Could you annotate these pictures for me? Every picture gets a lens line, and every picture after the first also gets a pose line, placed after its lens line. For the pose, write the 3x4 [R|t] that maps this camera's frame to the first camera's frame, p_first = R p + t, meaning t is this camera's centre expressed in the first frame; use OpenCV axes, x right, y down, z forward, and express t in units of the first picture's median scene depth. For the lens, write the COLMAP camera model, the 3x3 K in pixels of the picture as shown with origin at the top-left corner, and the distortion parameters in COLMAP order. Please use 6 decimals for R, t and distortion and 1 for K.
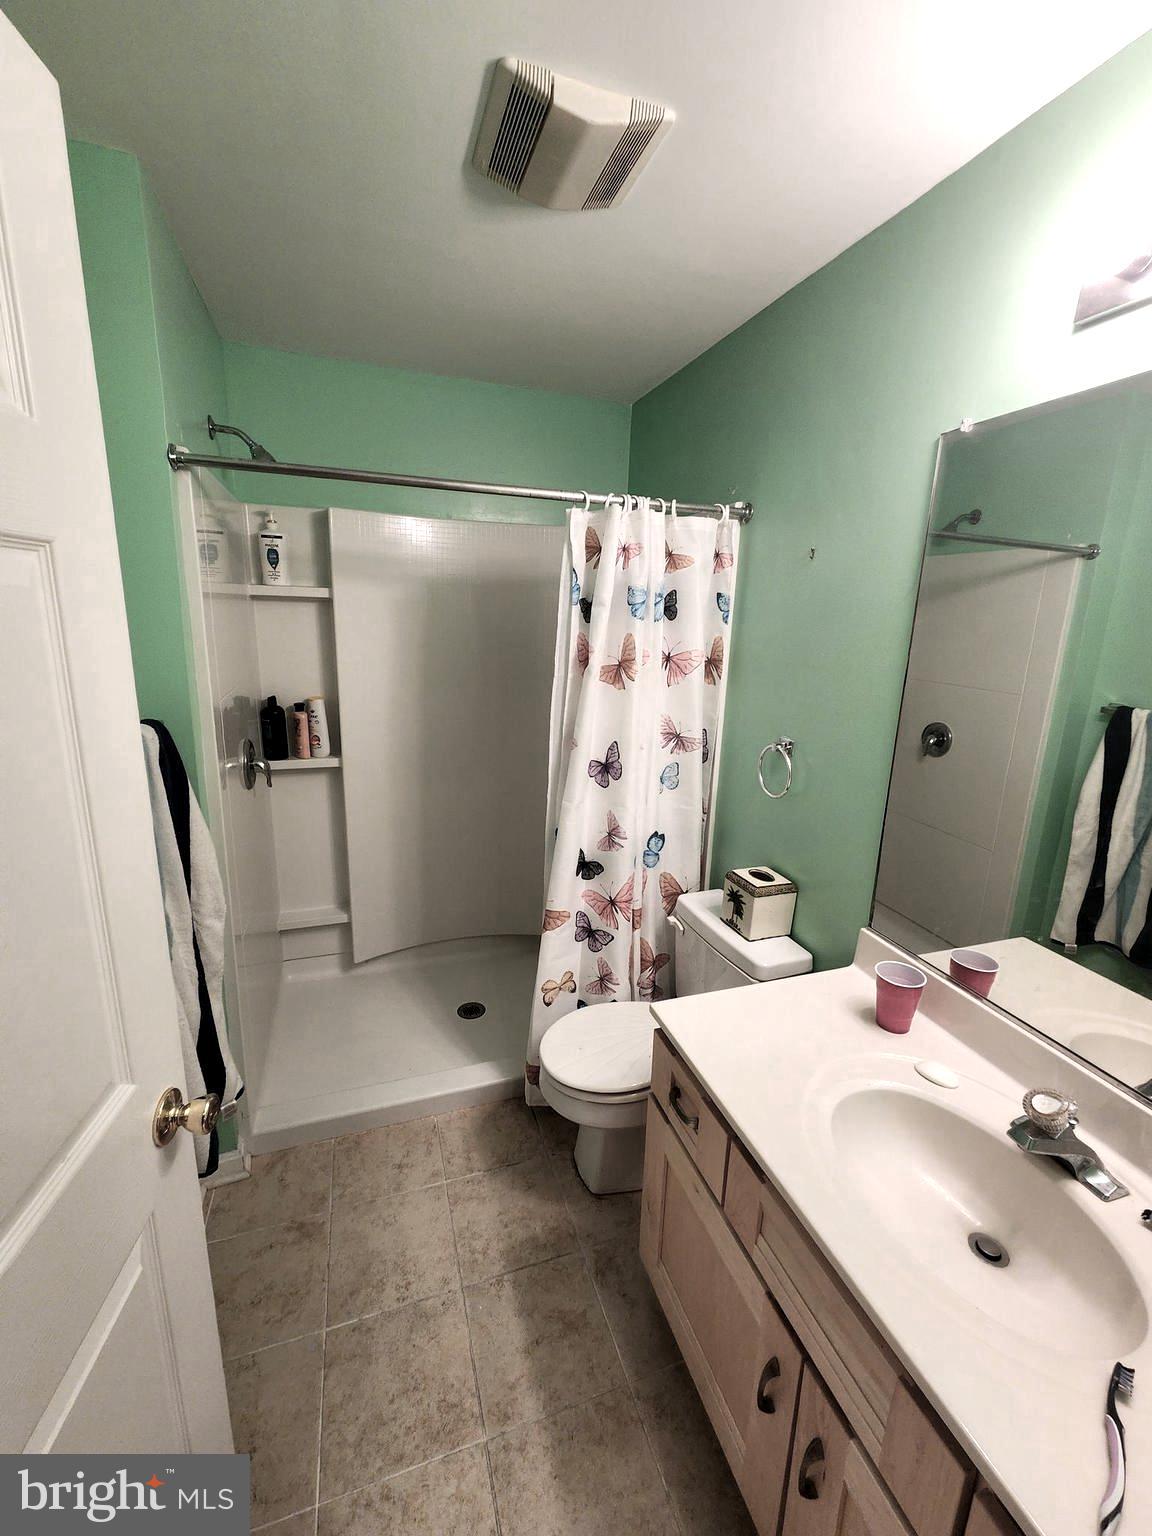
lens RADIAL K [[633.8, 0, 579.3], [0, 633.8, 765.0], [0, 0, 1]] dist [-0.003504, 0.000813]
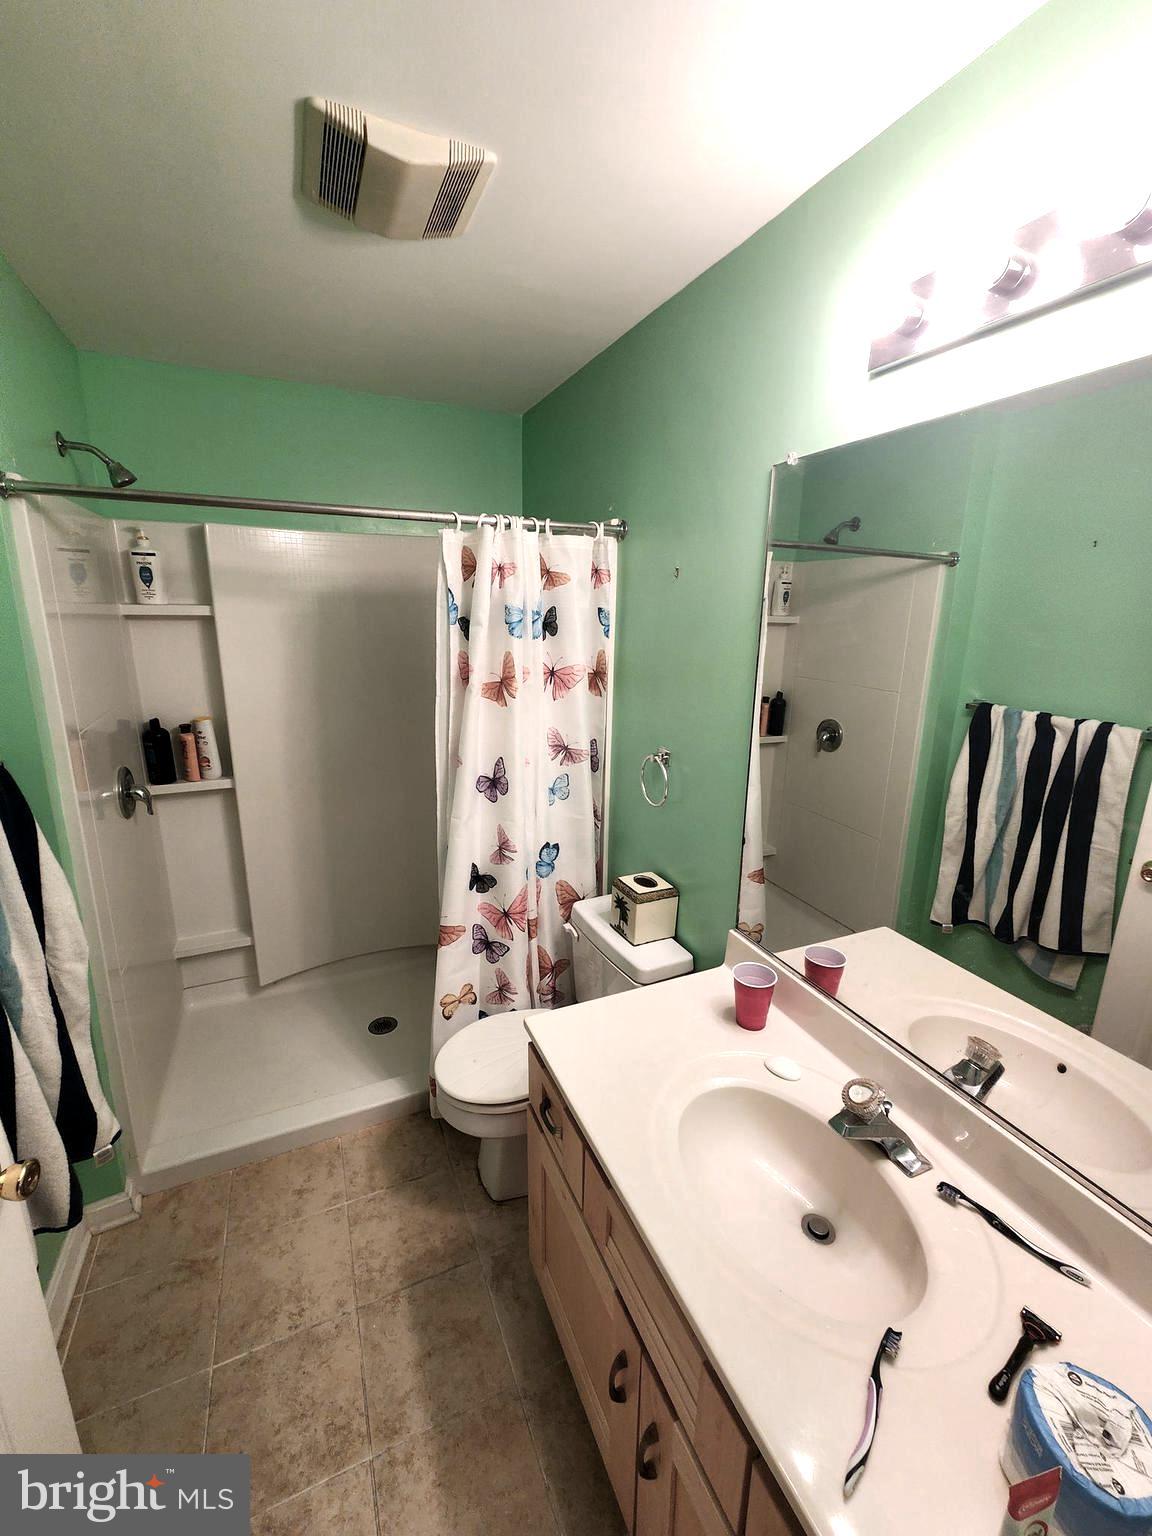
lens RADIAL K [[633.8, 0, 578.3], [0, 633.8, 765.6], [0, 0, 1]] dist [0.000344, -0.000293]
pose [[0.995649, -0.038591, 0.084813, 0.097863], [0.037582, 0.999203, 0.013461, -0.034232], [-0.085265, -0.010215, 0.996306, -0.024969]]
